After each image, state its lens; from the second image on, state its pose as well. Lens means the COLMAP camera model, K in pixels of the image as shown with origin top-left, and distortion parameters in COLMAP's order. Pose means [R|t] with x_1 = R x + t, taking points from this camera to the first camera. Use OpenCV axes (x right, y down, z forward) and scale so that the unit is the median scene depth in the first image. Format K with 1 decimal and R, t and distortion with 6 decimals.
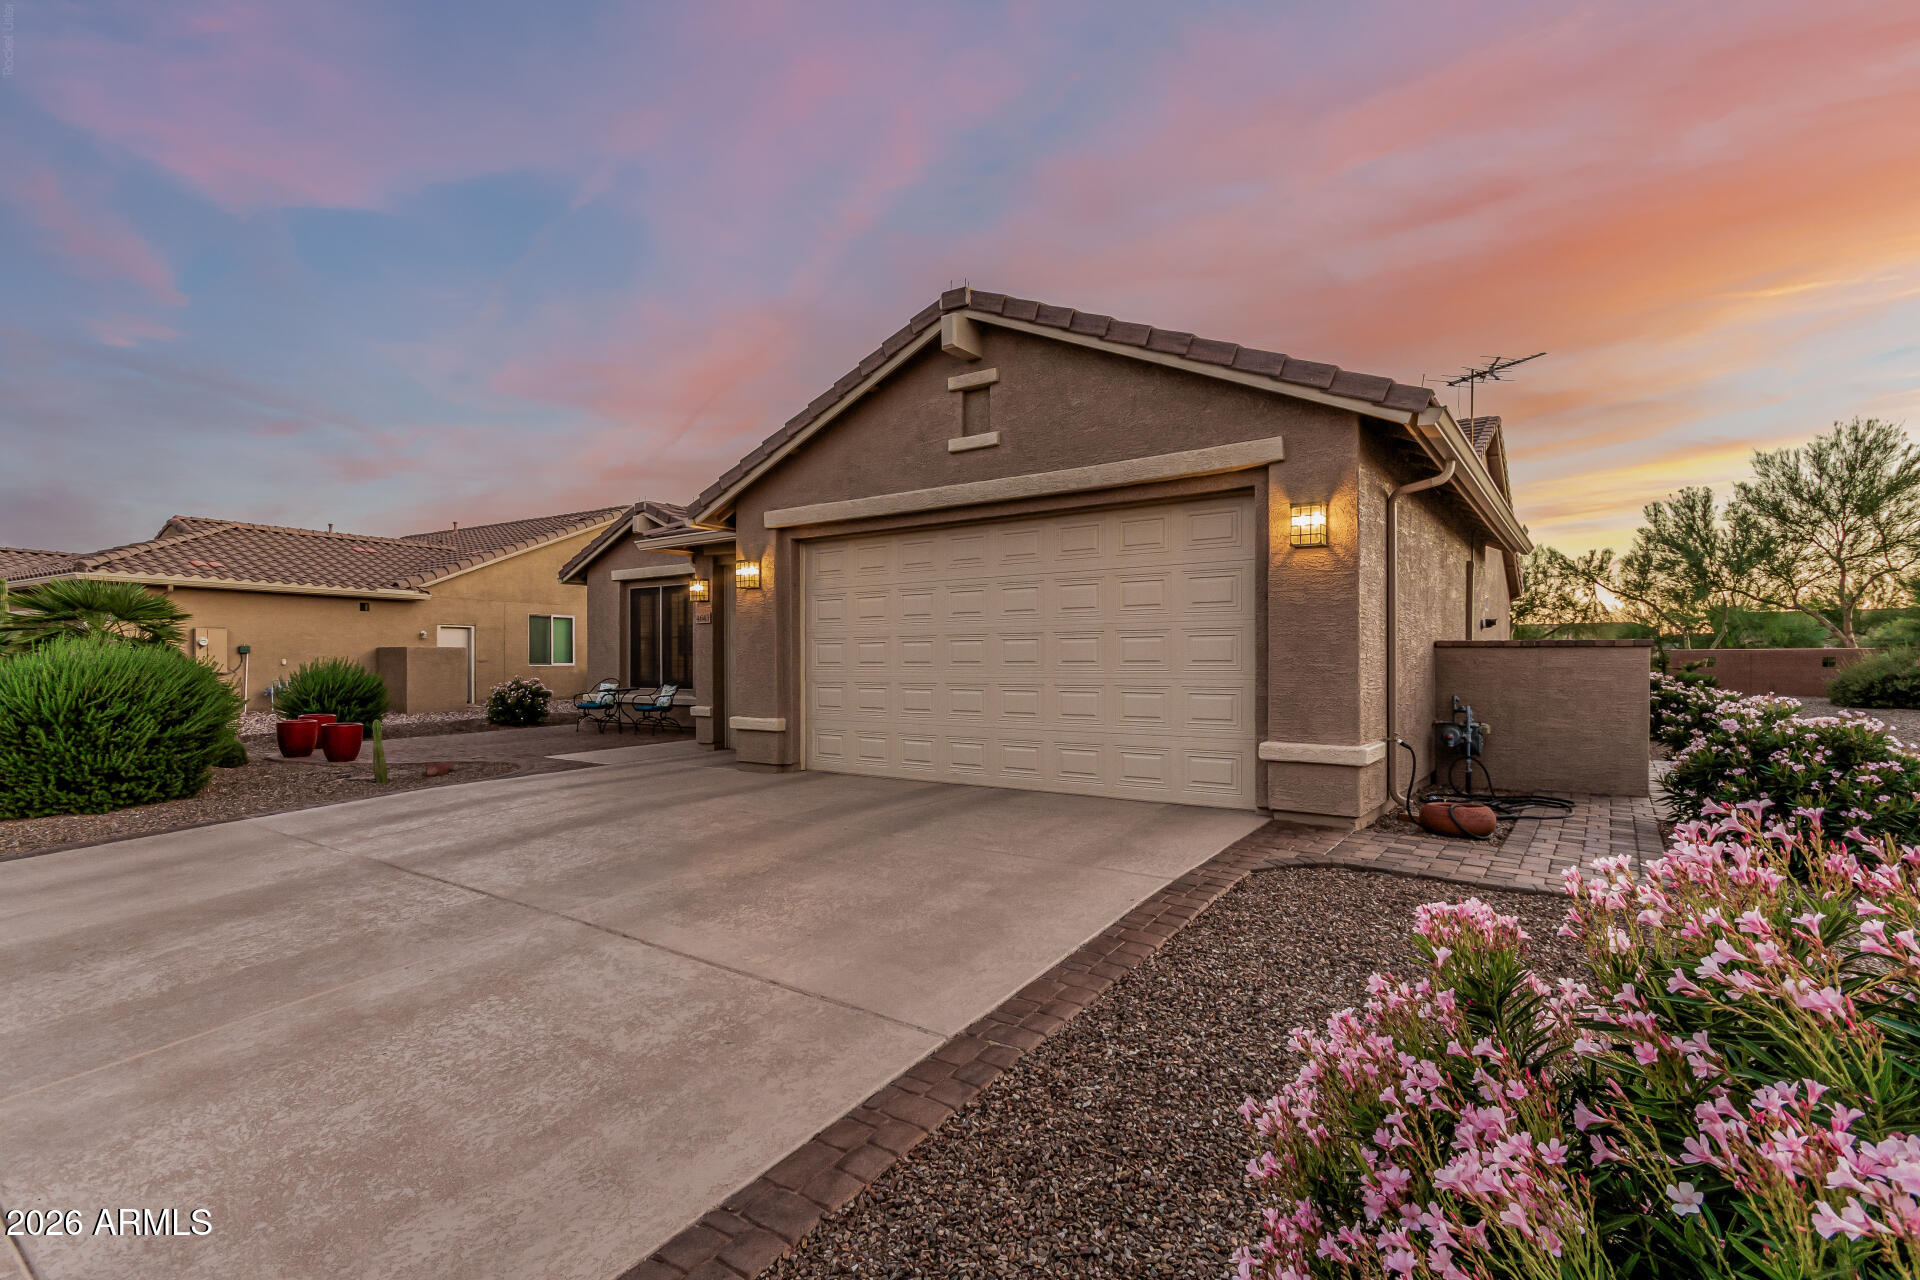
lens RADIAL K [[909.7, 0, 963.0], [0, 909.7, 661.6], [0, 0, 1]] dist [0.003694, -0.000195]
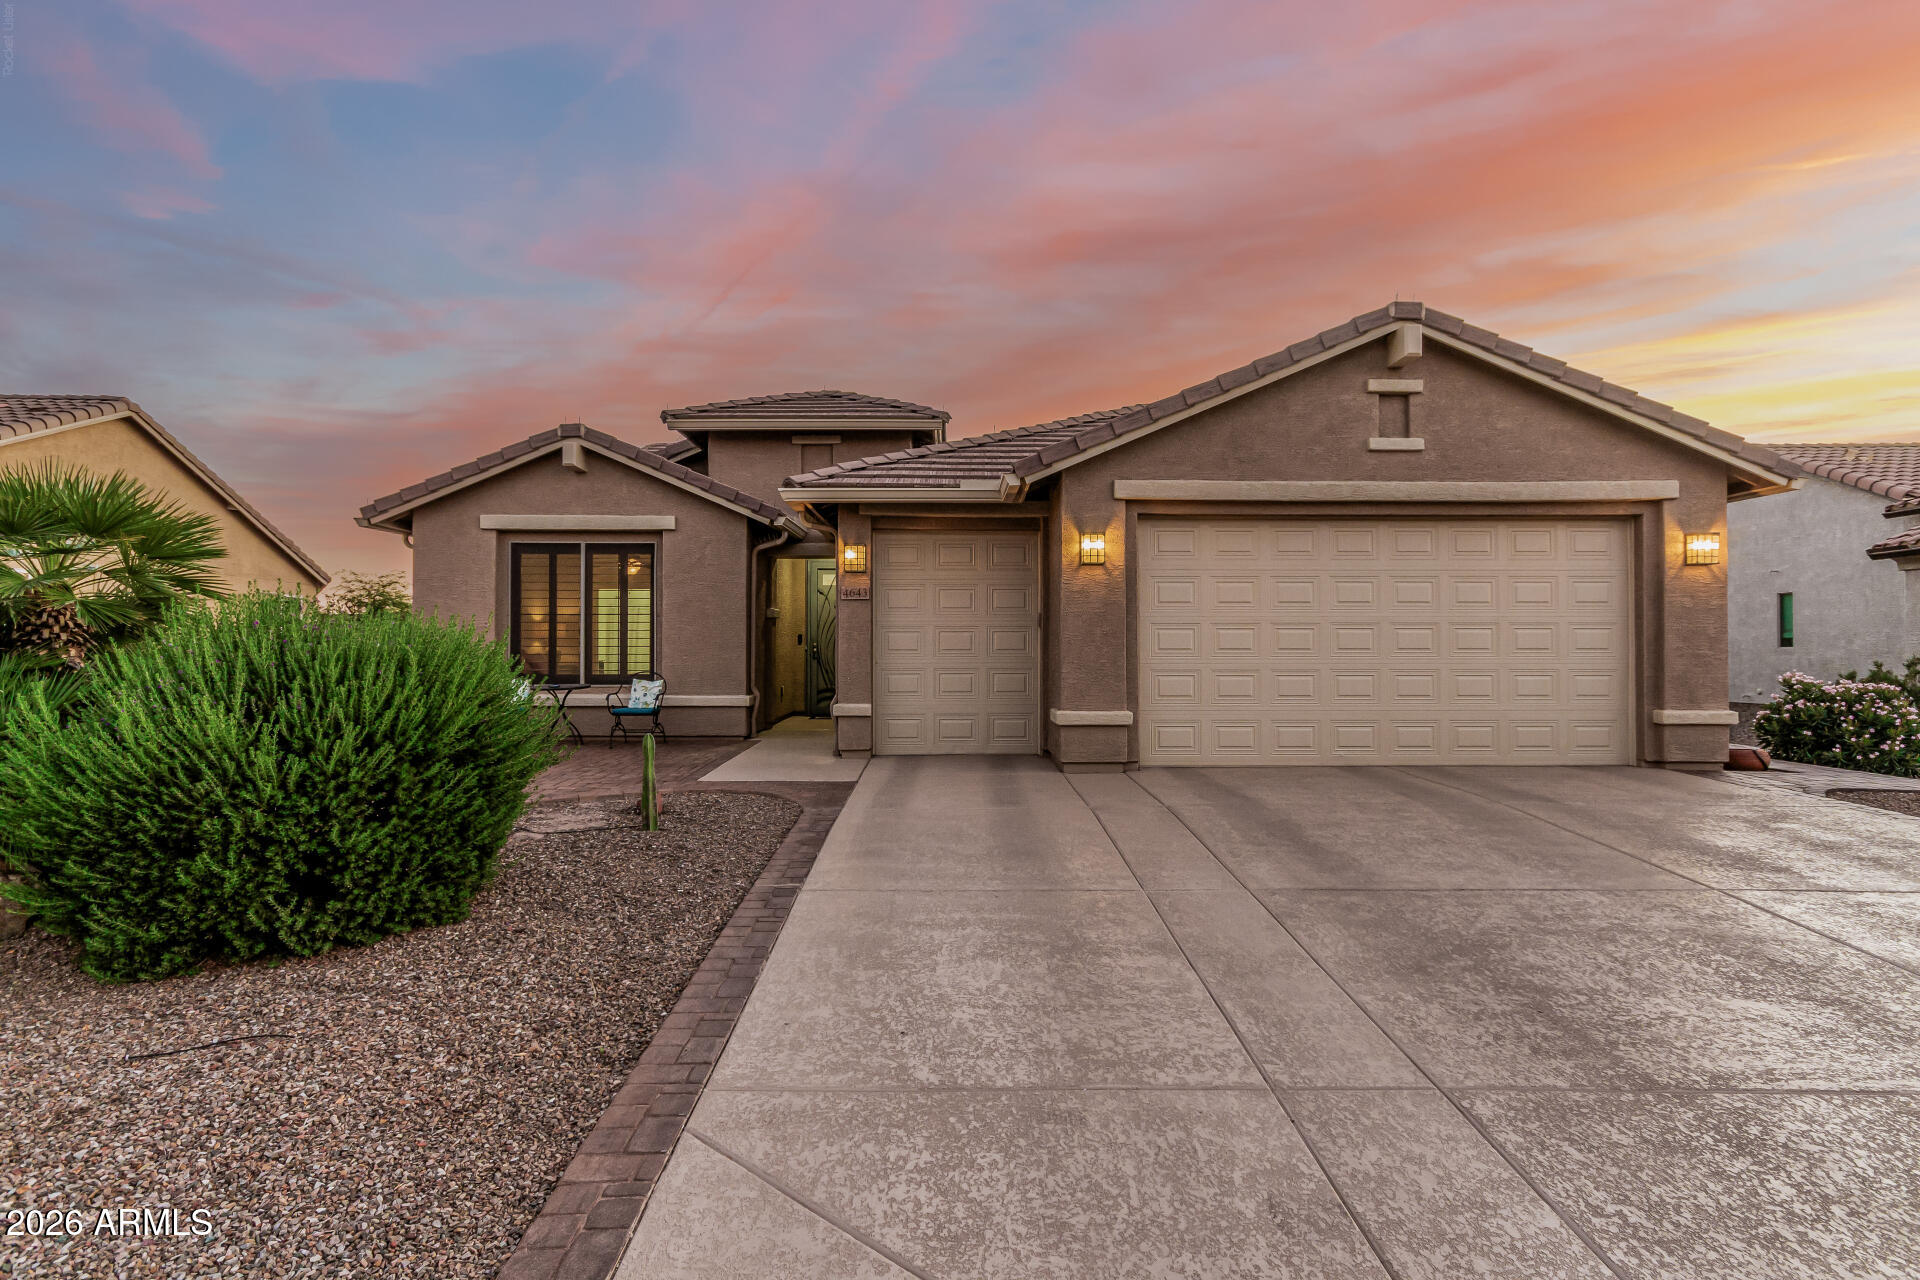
lens RADIAL K [[1003.1, 0, 966.6], [0, 1003.1, 638.4], [0, 0, 1]] dist [-0.000179, 0.001112]
pose [[0.805887, 0.008866, 0.592003, -1.146570], [-0.002995, 0.999936, -0.010898, 0.002351], [-0.592061, 0.007010, 0.805862, 0.366235]]
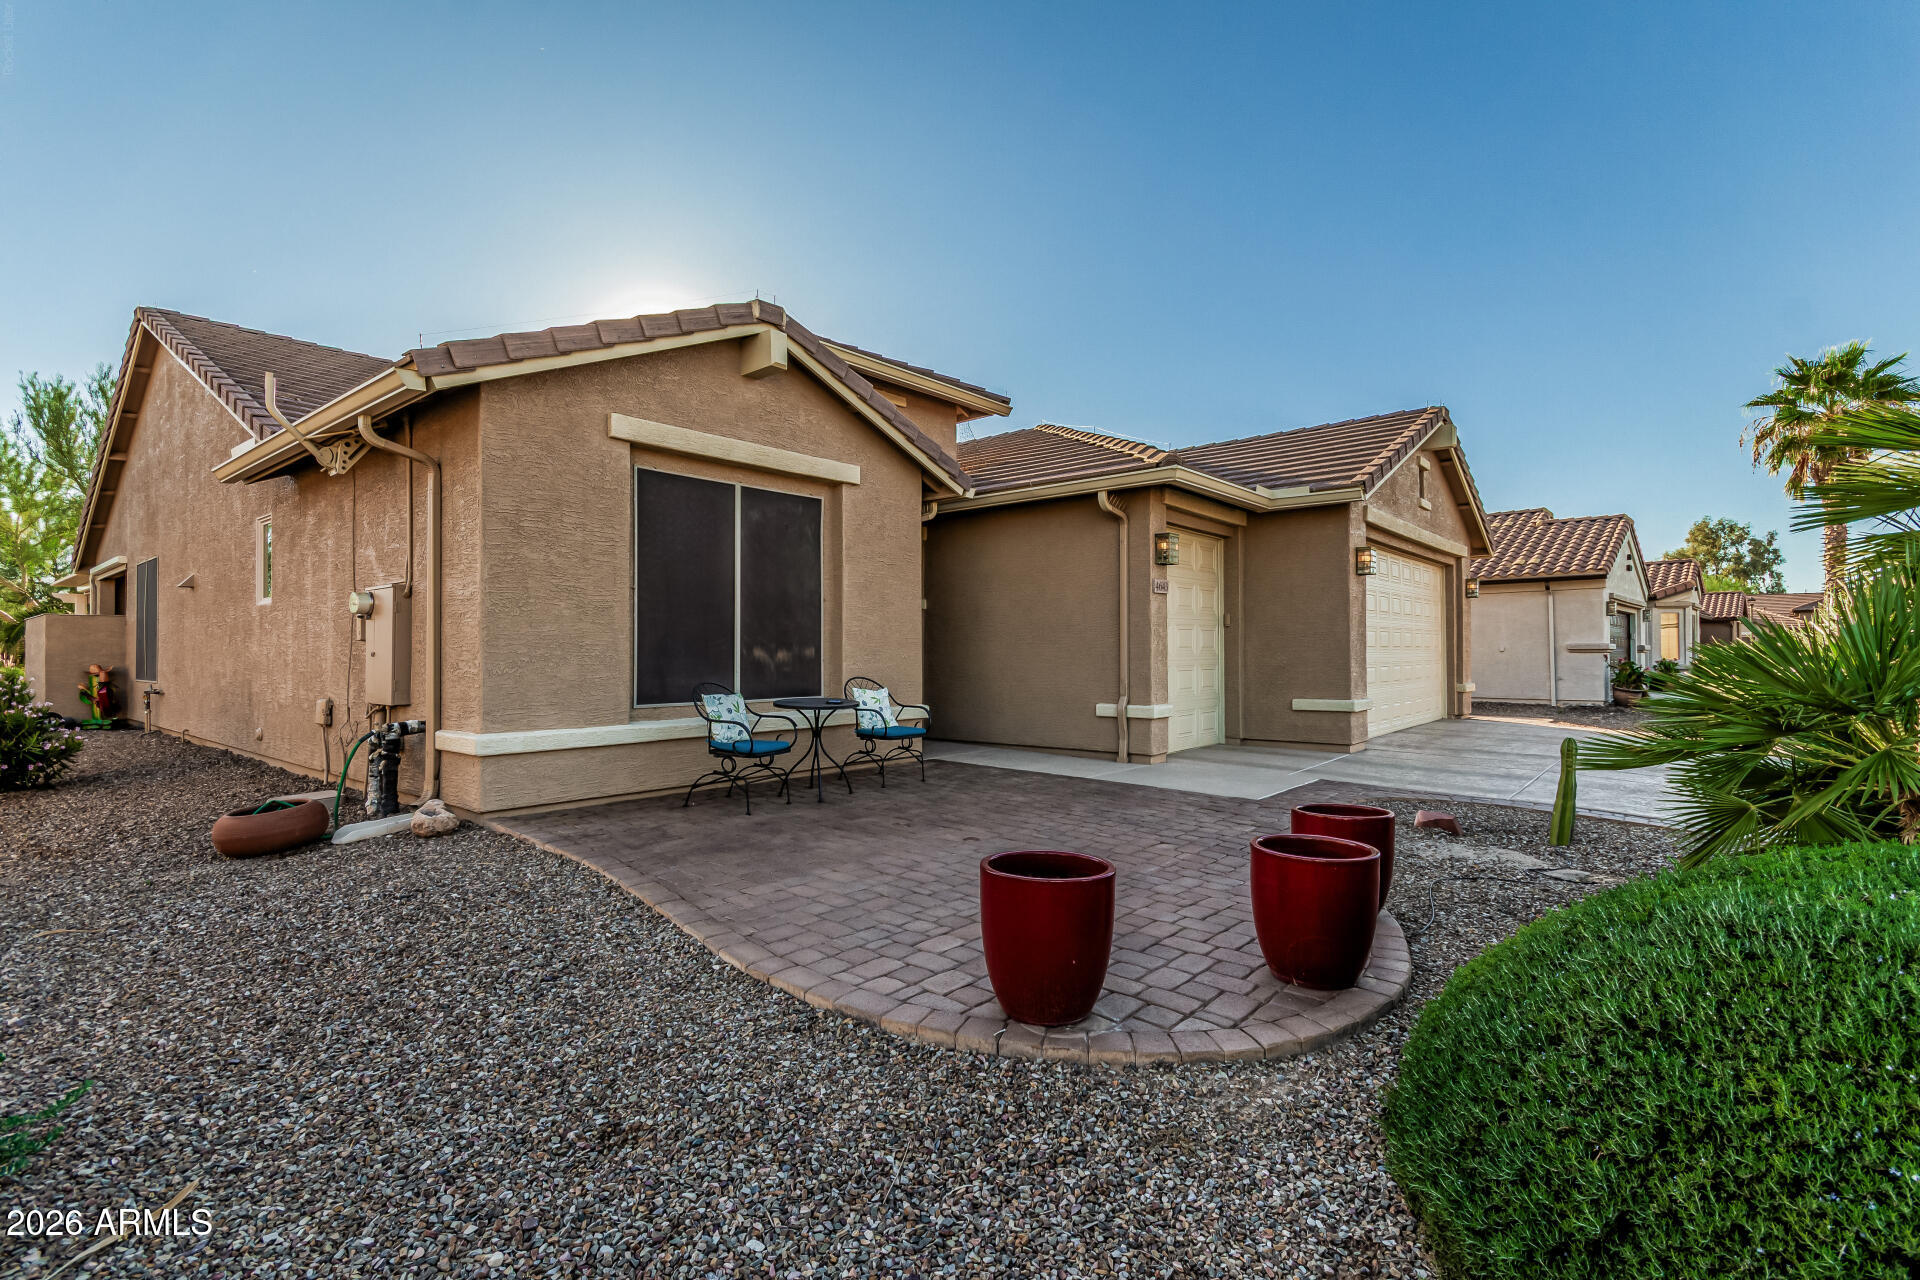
lens RADIAL K [[888.4, 0, 960.0], [0, 888.4, 640.0], [0, 0, 1]] dist [0.000707, -0.000393]
pose [[0.075826, 0.013408, 0.997031, -1.615243], [-0.000049, 0.999910, -0.013443, 0.009959], [-0.997121, 0.000971, 0.075819, 1.747368]]
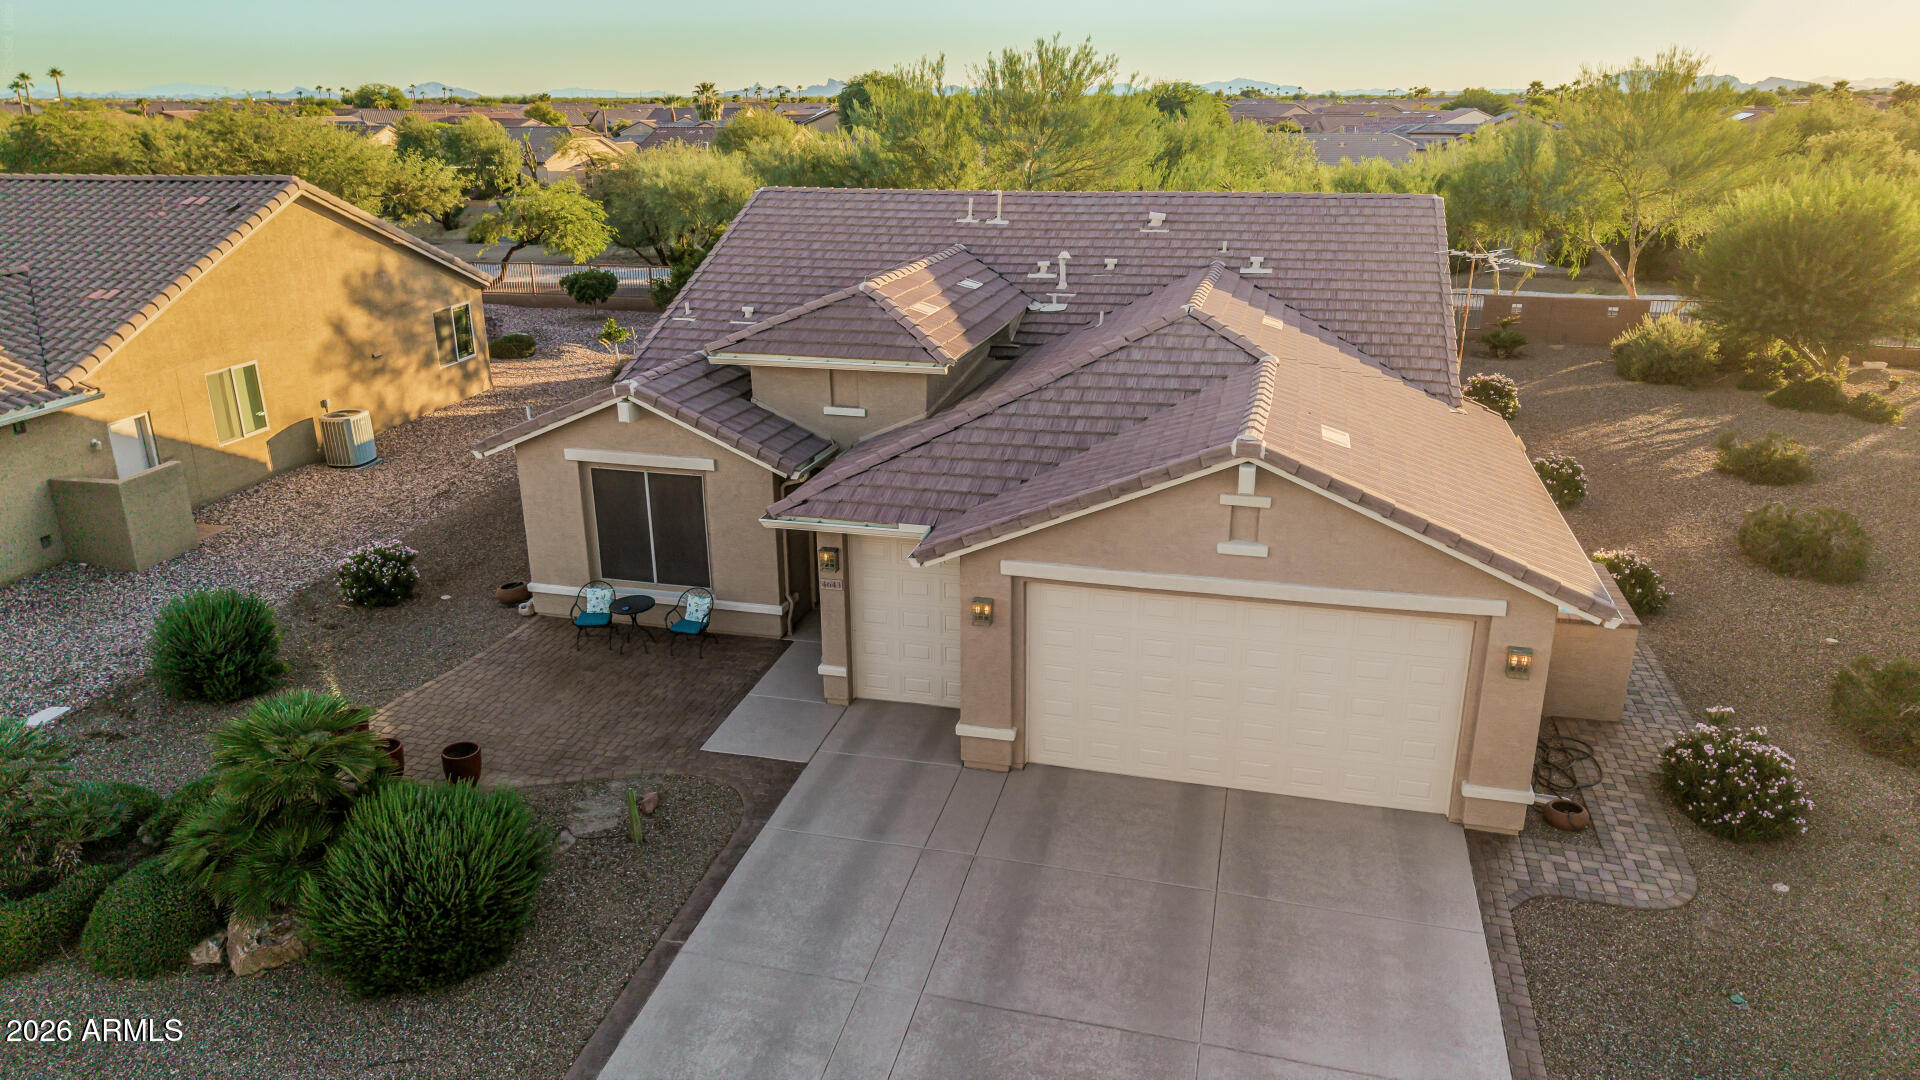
lens RADIAL K [[1291.0, 0, 951.3], [0, 1291.0, 544.1], [0, 0, 1]] dist [0.013394, -0.008212]
pose [[0.934996, -0.122040, 0.333000, -0.977223], [0.005647, 0.943935, 0.330083, -0.863520], [-0.354614, -0.306745, 0.883265, -0.409517]]
